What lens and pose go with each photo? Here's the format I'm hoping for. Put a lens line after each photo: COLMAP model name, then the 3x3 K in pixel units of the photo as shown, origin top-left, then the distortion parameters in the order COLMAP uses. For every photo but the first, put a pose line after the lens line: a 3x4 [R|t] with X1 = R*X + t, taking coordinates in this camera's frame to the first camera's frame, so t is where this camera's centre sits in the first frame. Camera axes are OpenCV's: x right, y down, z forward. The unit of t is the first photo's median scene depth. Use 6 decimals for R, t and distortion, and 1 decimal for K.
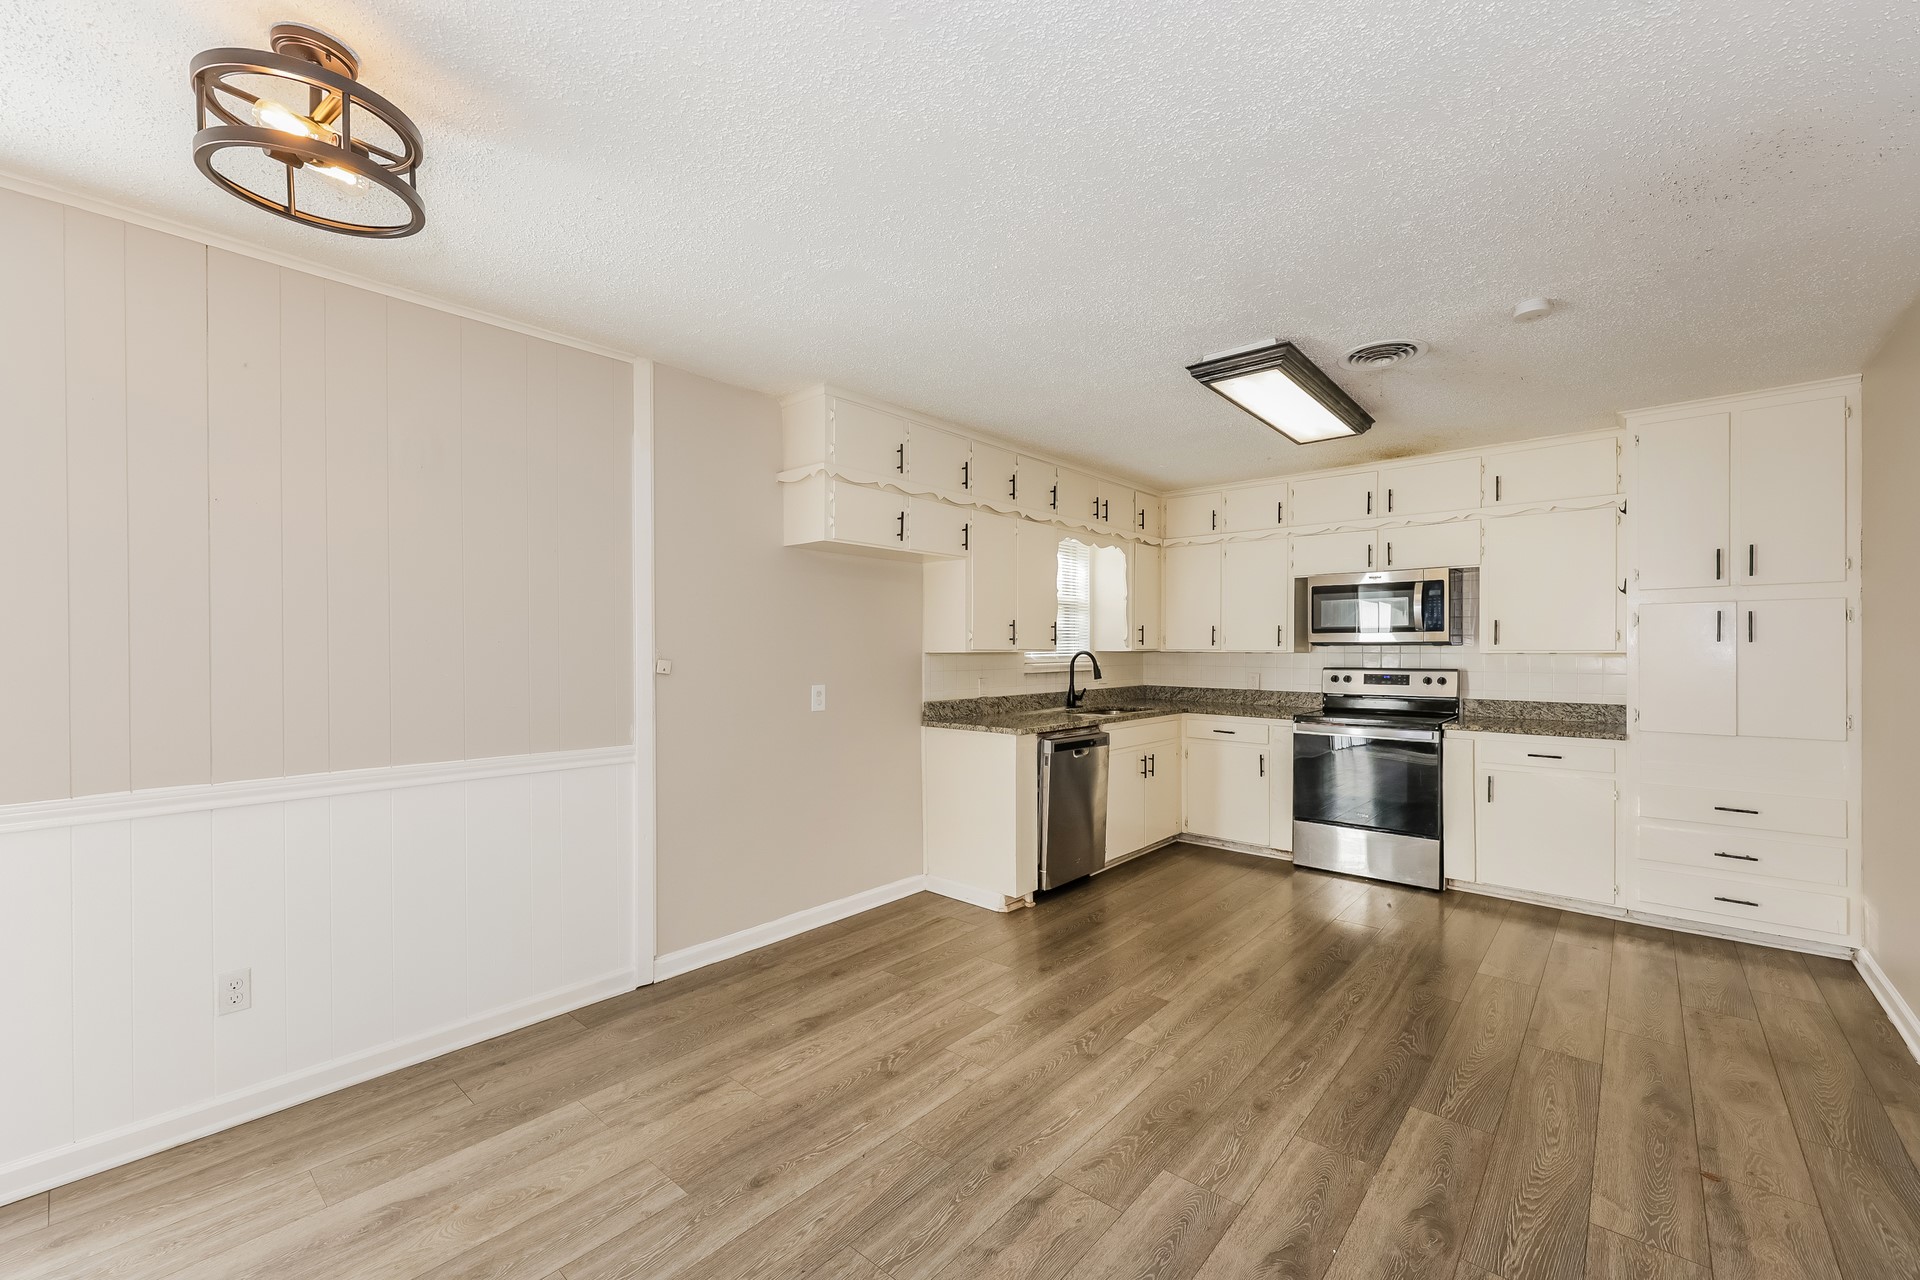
lens RADIAL K [[771.7, 0, 972.3], [0, 771.7, 653.8], [0, 0, 1]] dist [0.003201, -0.000047]
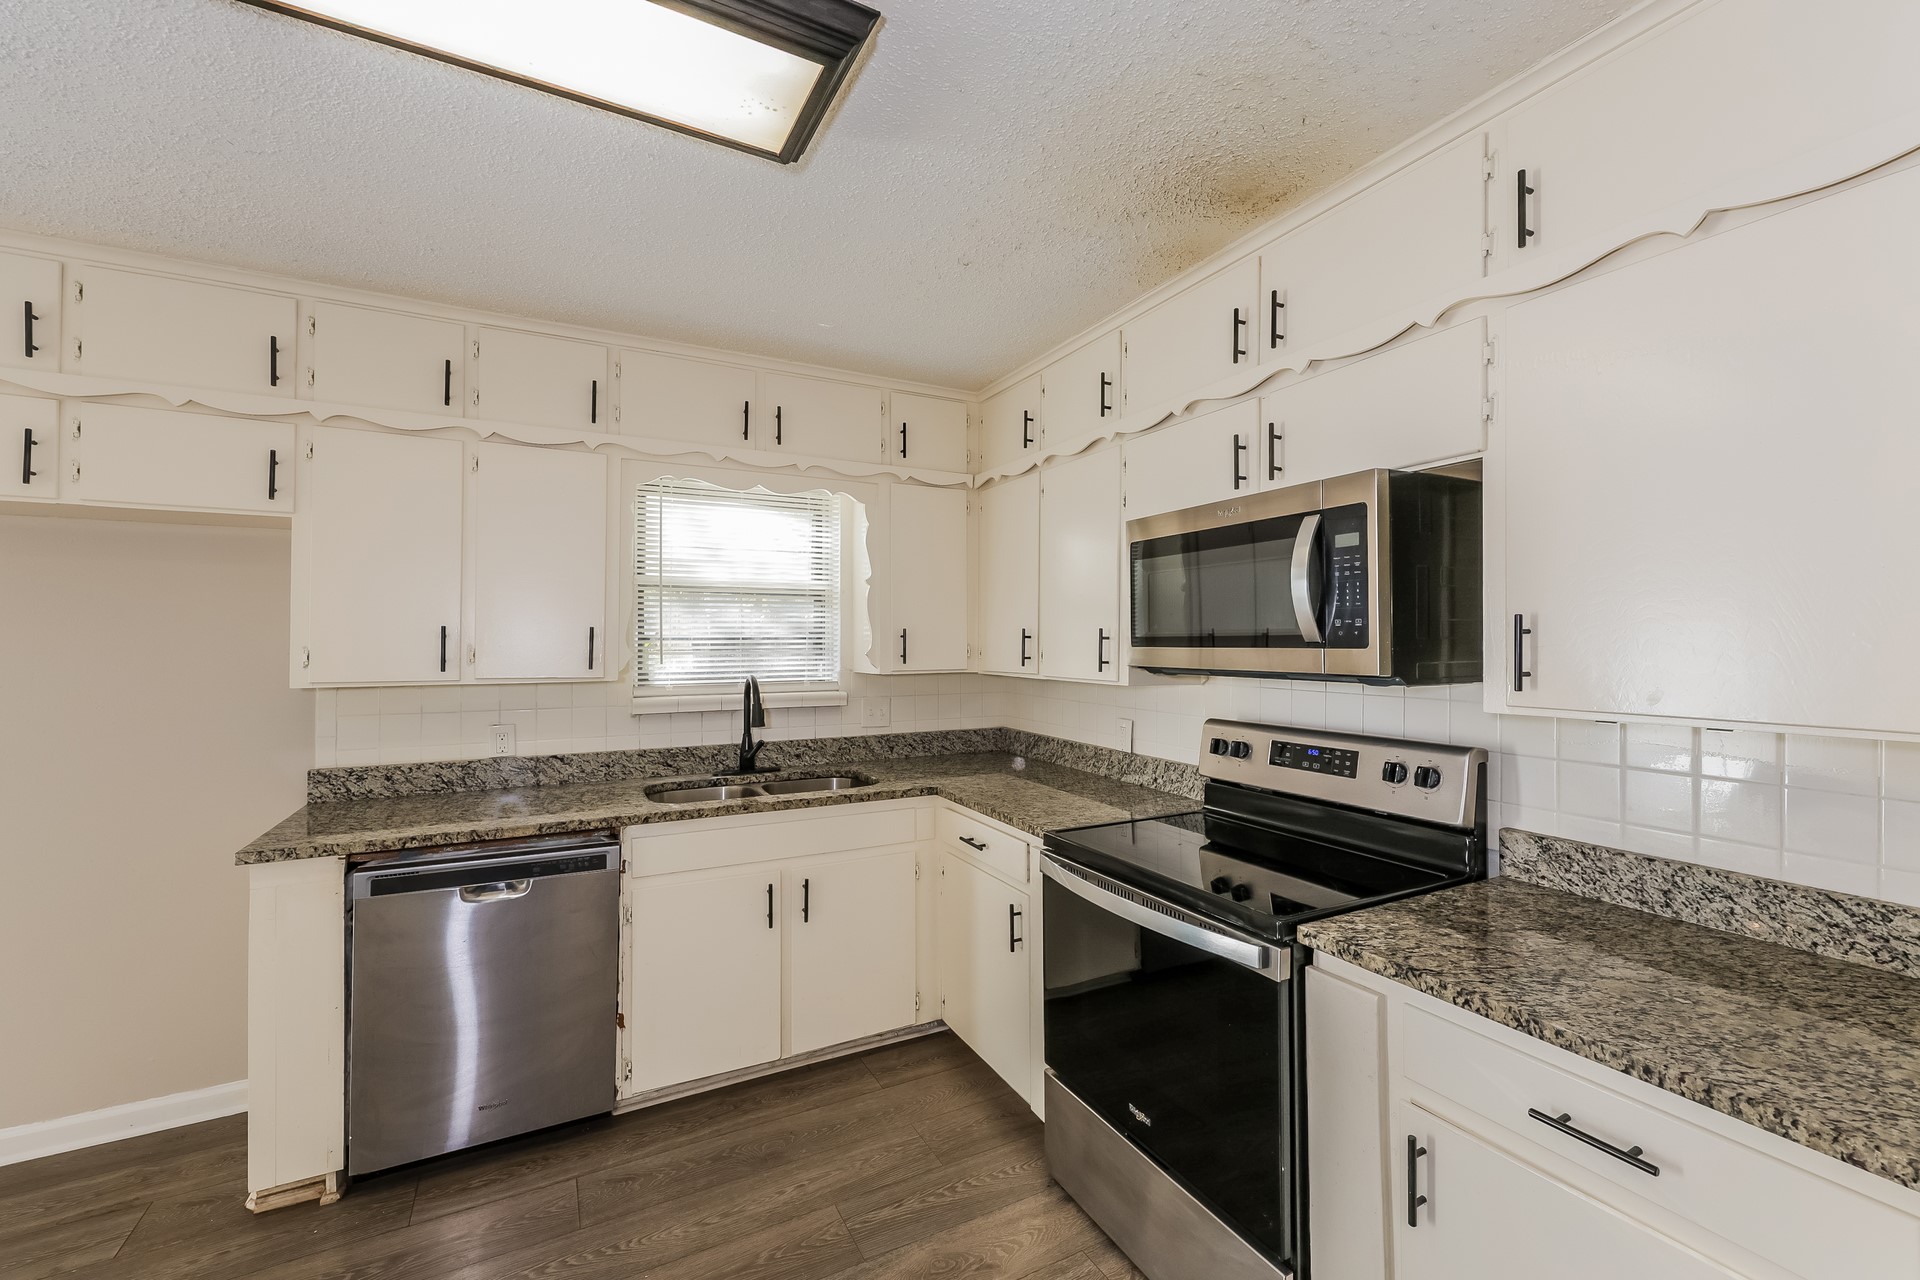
lens RADIAL K [[771.7, 0, 952.6], [0, 771.7, 638.6], [0, 0, 1]] dist [0.003201, -0.000047]
pose [[0.930827, -0.001407, -0.365456, 0.601824], [-0.002872, 0.999934, -0.011164, -0.030667], [0.365448, 0.011442, 0.930762, 0.641524]]
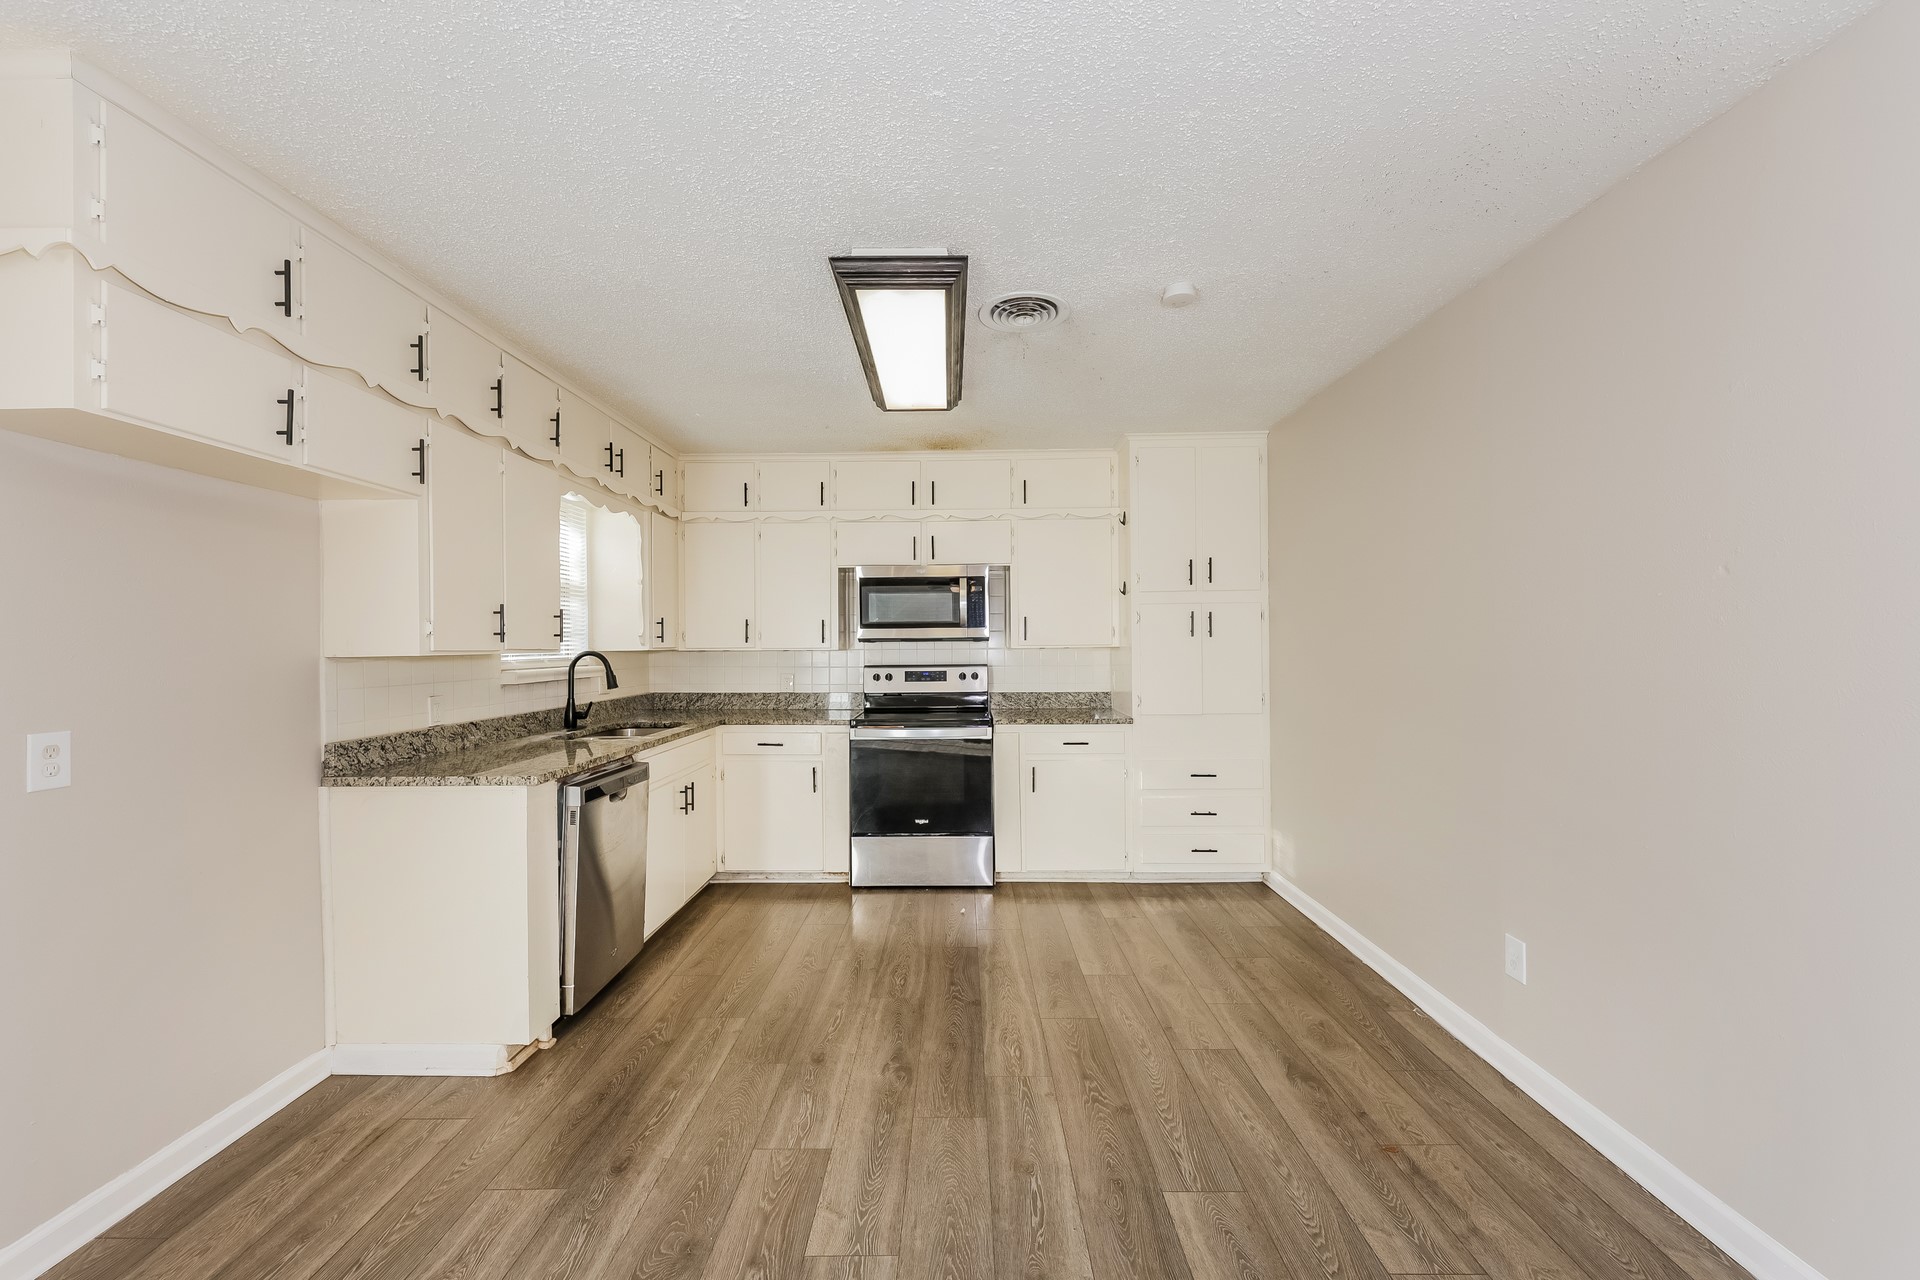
lens RADIAL K [[771.7, 0, 957.6], [0, 771.7, 646.4], [0, 0, 1]] dist [0.003201, -0.000047]
pose [[0.766487, -0.008182, 0.642208, -0.071295], [0.012647, 0.999917, -0.002356, -0.002065], [-0.642135, 0.009927, 0.766527, 0.265911]]
